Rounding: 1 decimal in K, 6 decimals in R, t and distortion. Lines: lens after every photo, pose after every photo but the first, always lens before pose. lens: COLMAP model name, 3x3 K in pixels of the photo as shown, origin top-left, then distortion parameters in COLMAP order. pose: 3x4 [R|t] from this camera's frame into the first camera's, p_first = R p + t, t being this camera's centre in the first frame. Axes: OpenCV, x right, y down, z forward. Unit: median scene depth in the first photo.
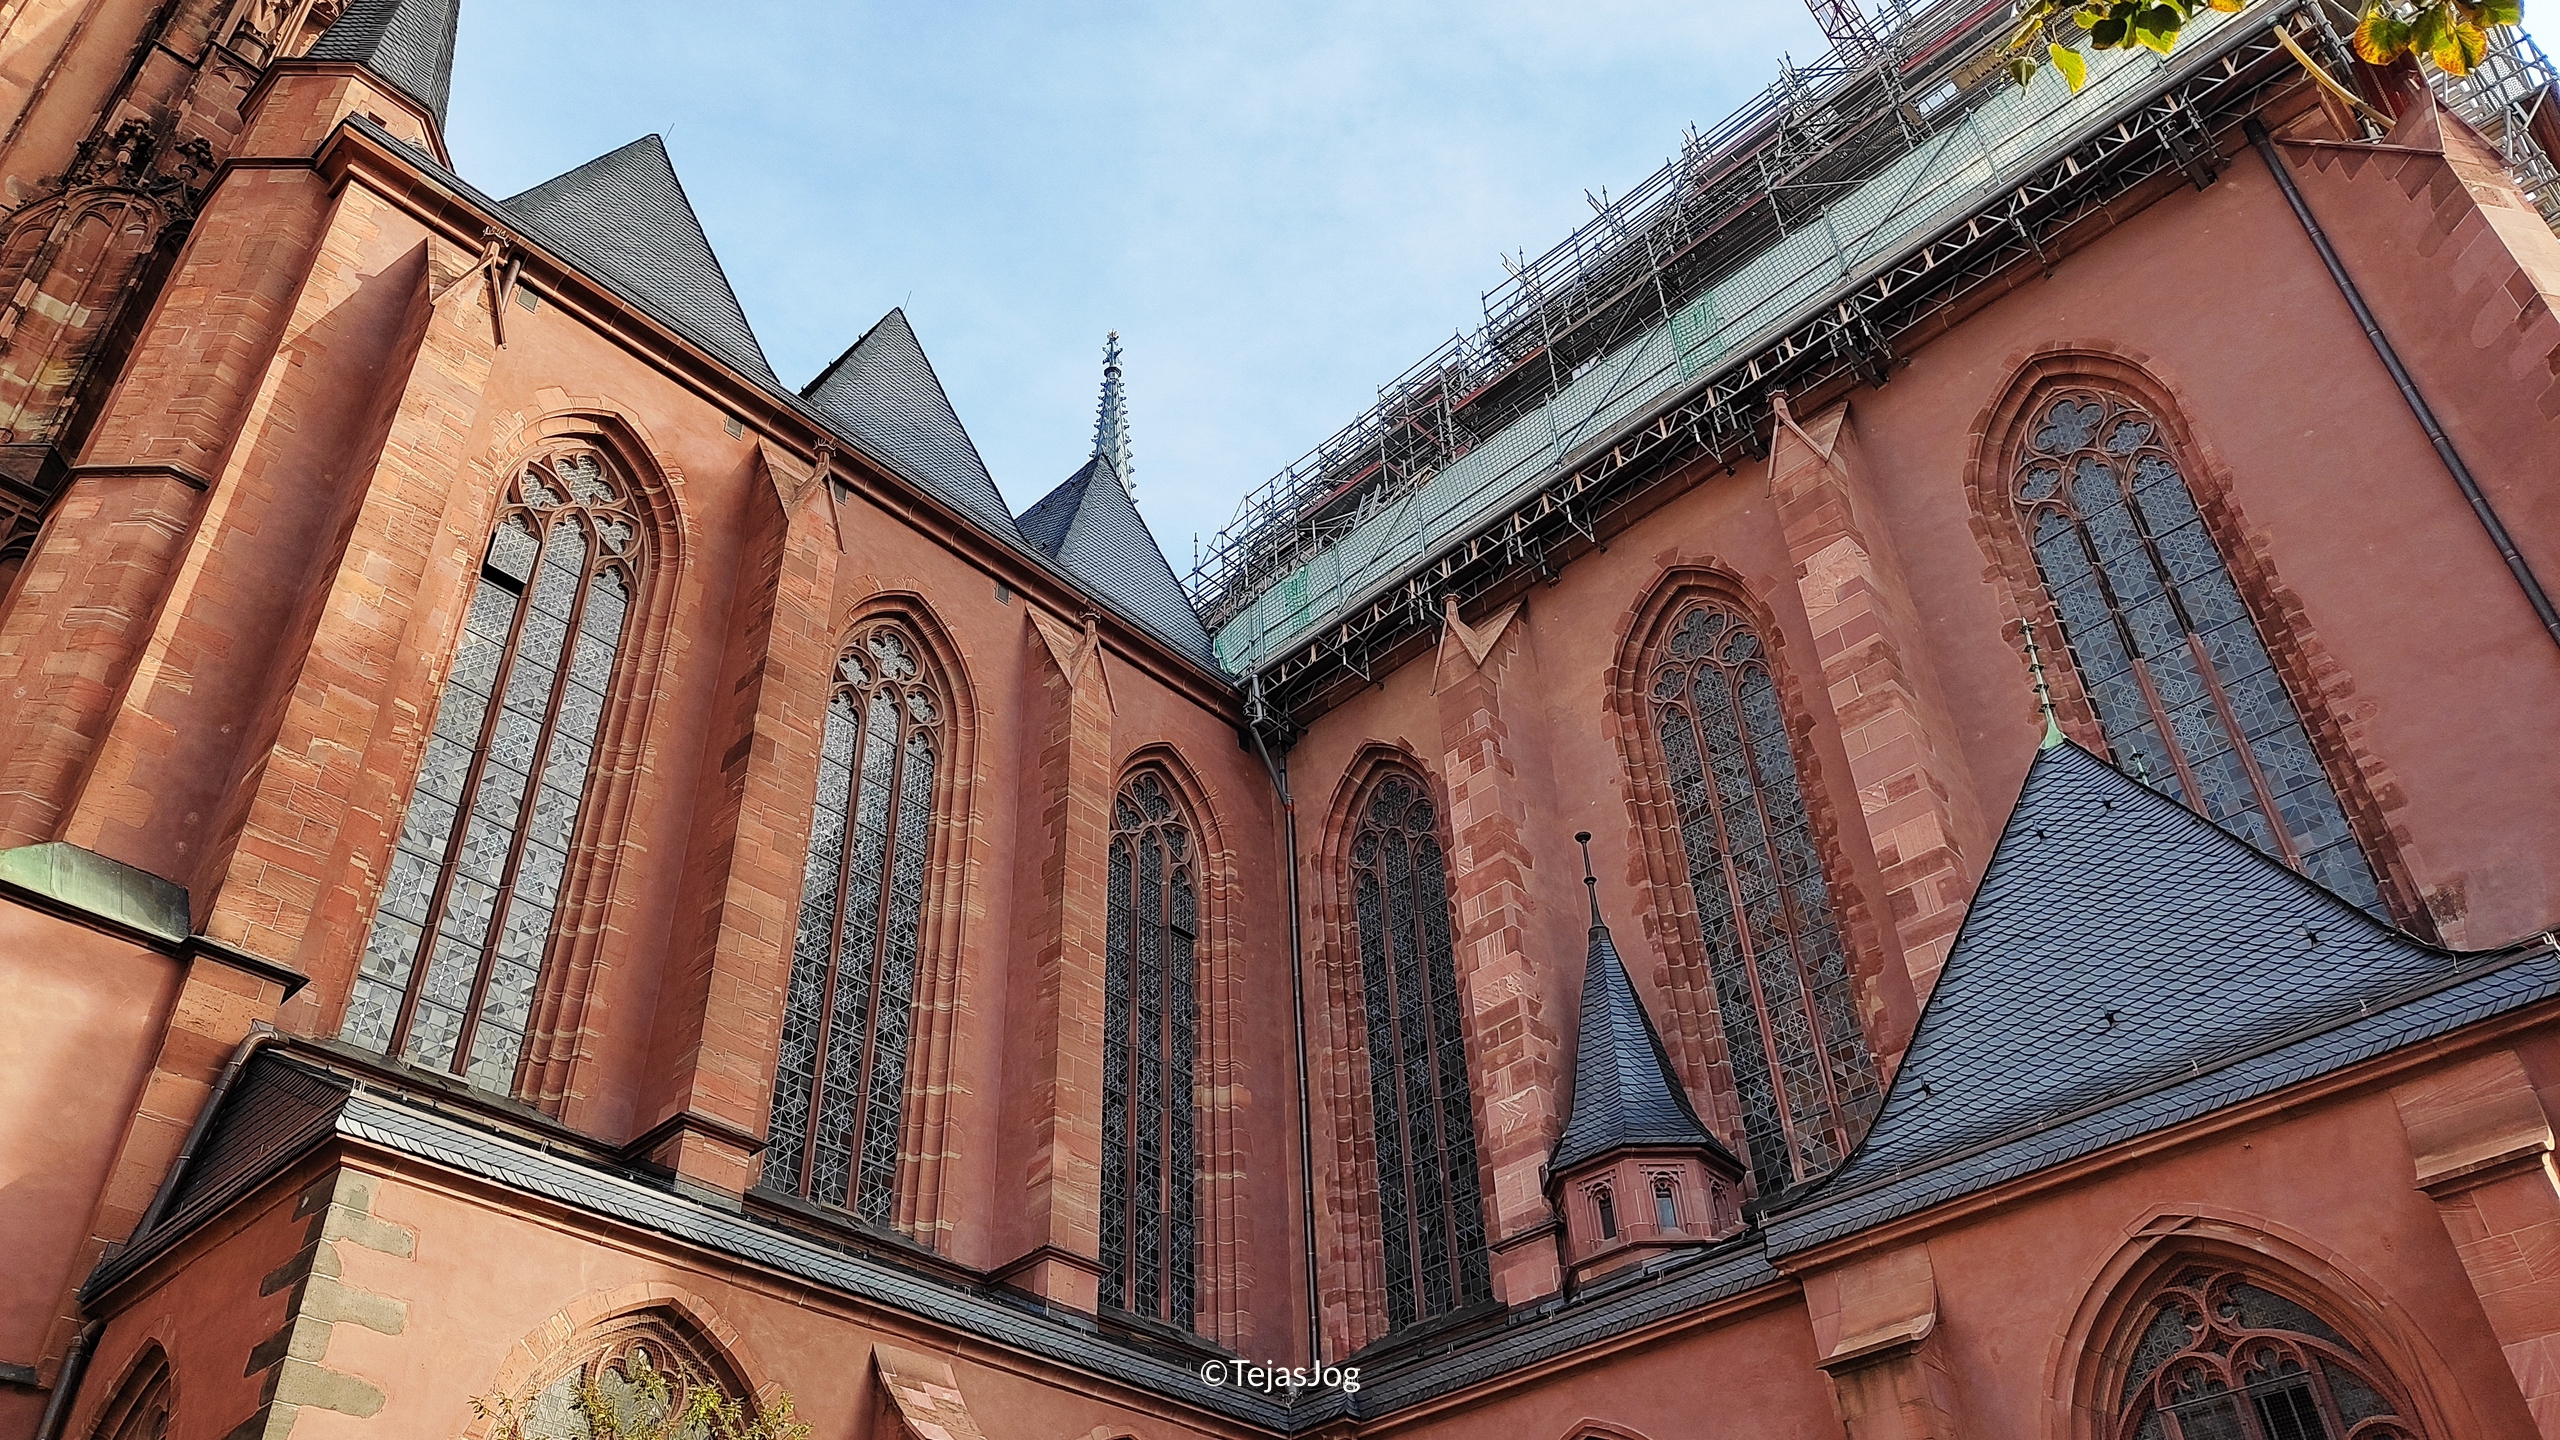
lens RADIAL K [[1910.1, 0, 1276.2], [0, 1910.1, 720.8], [0, 0, 1]] dist [-0.003681, -0.001025]
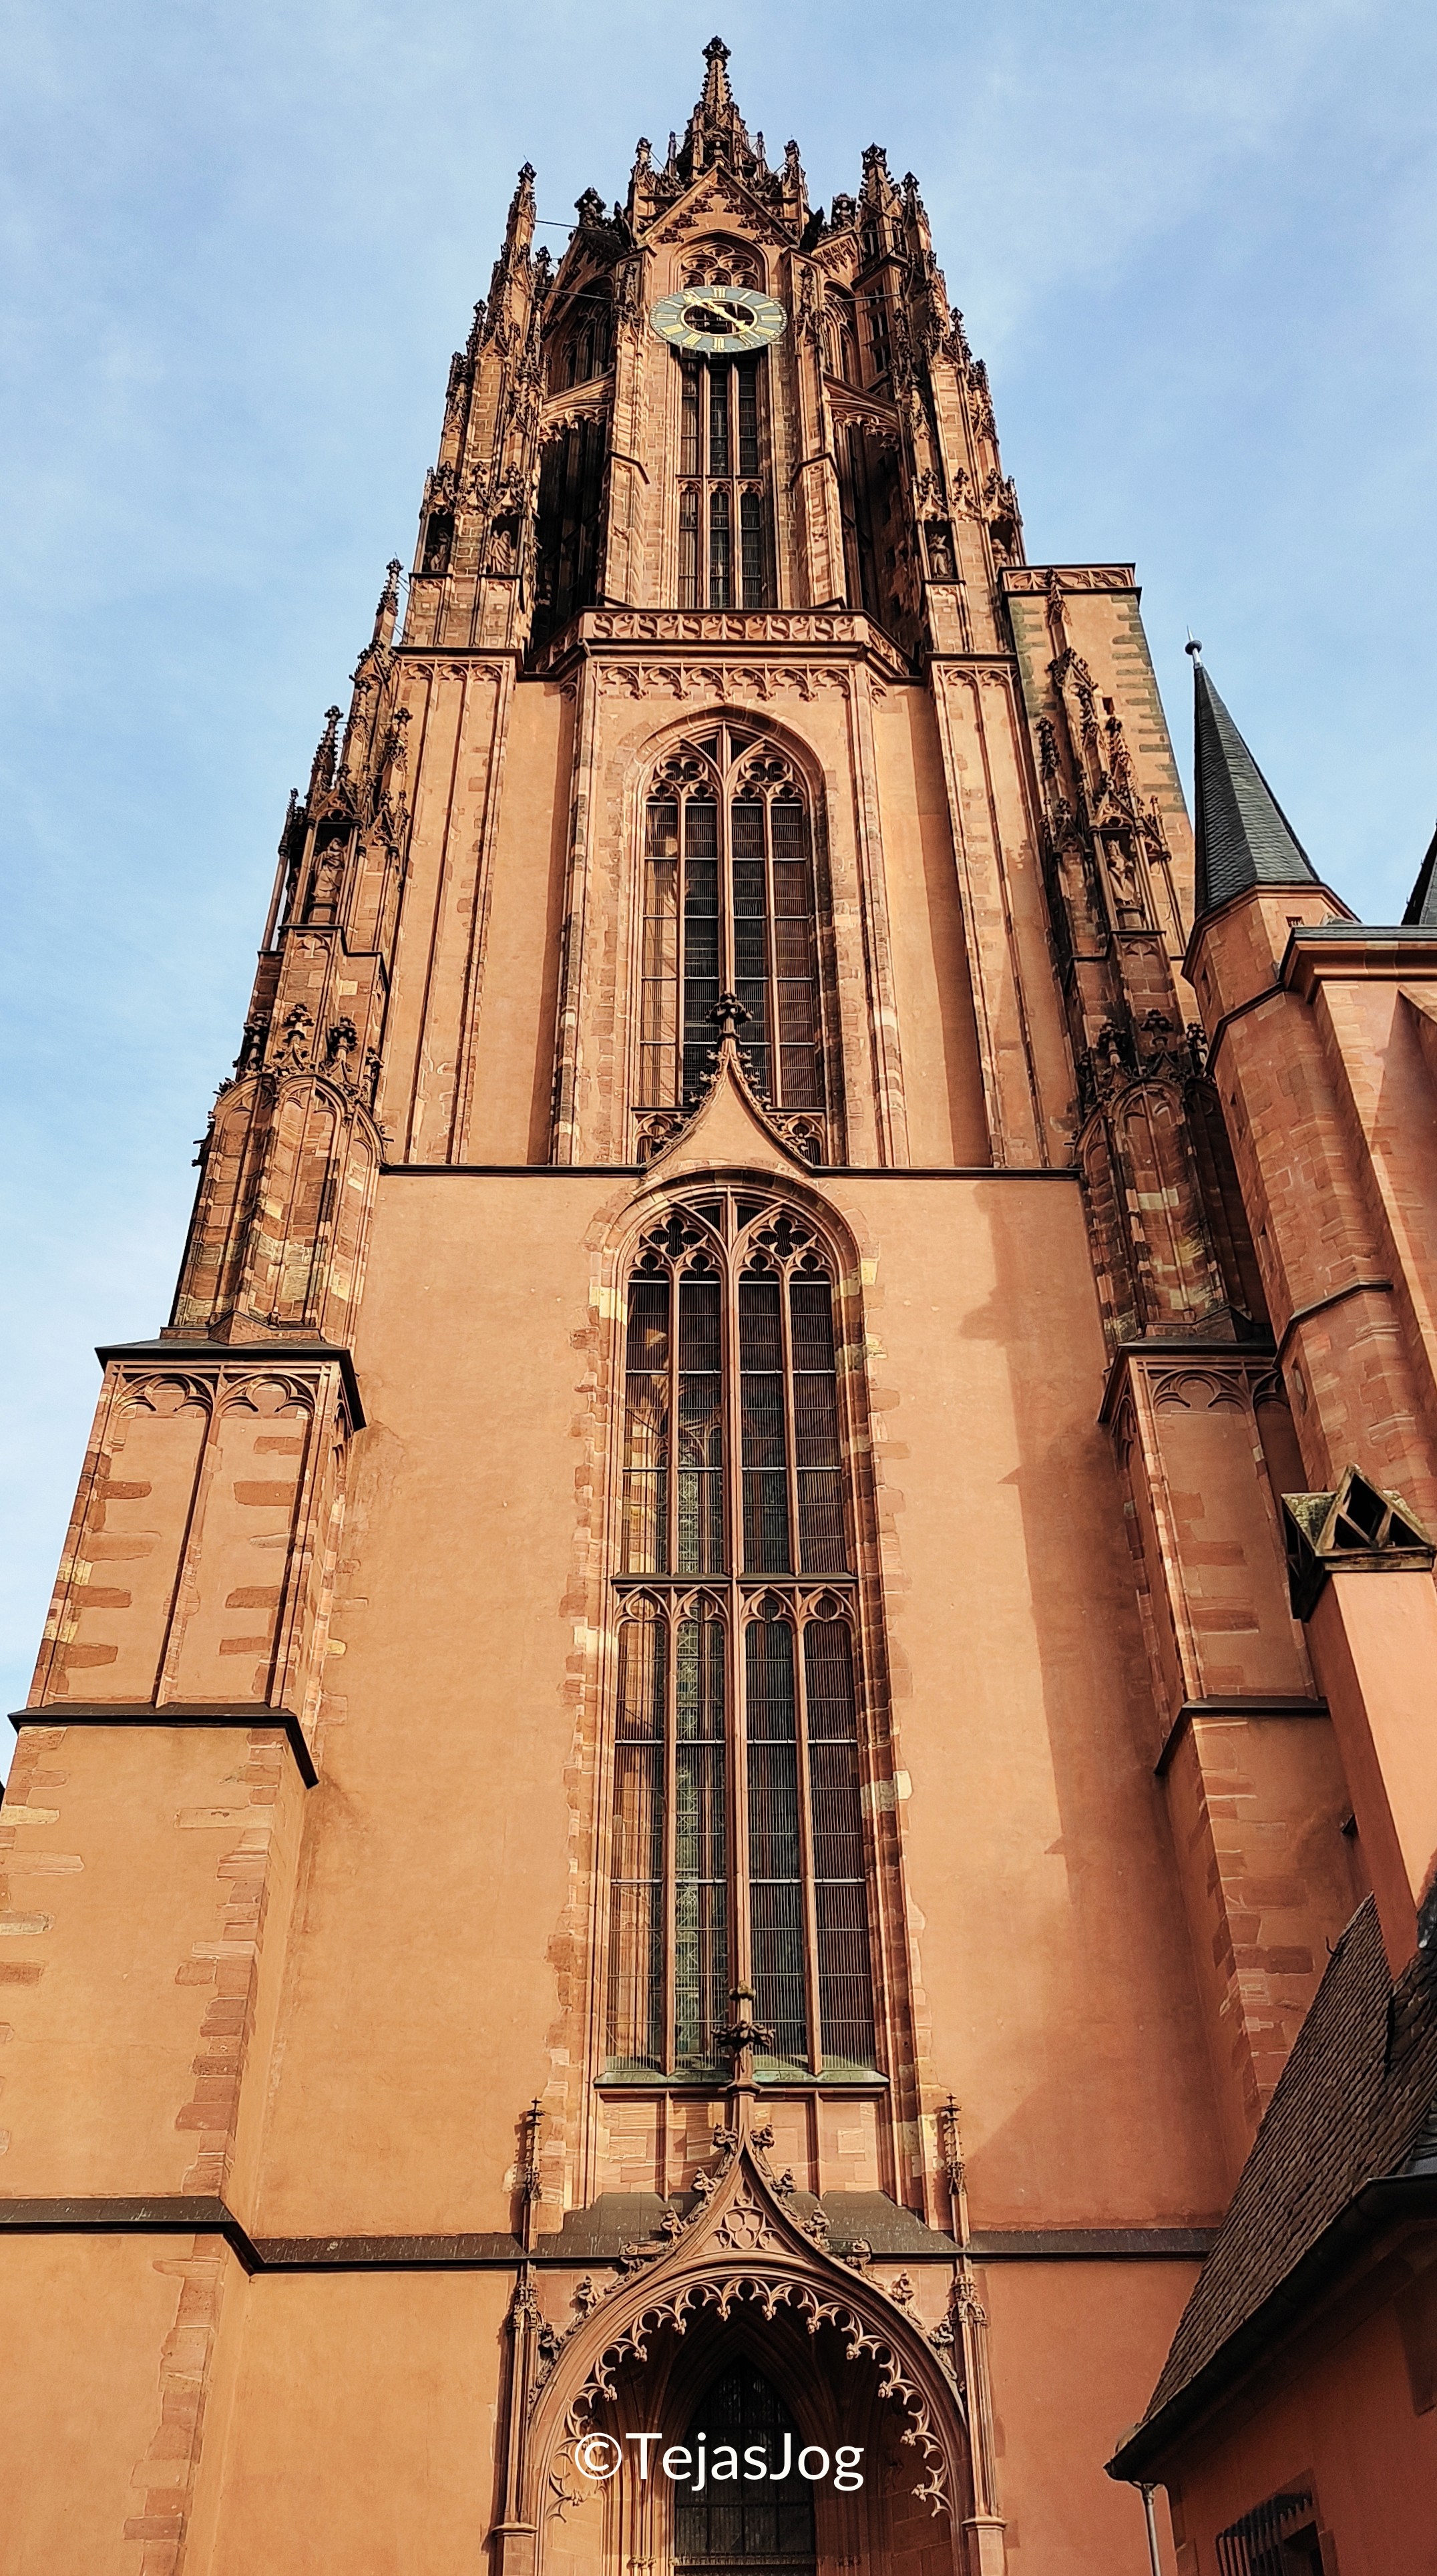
lens RADIAL K [[1965.5, 0, 746.4], [0, 1965.5, 1290.9], [0, 0, 1]] dist [0.034013, -0.022328]
pose [[0.698218, -0.424473, -0.576467, -0.127581], [0.436358, 0.890716, -0.127347, -0.119824], [0.567524, -0.162630, 0.807136, -0.160196]]
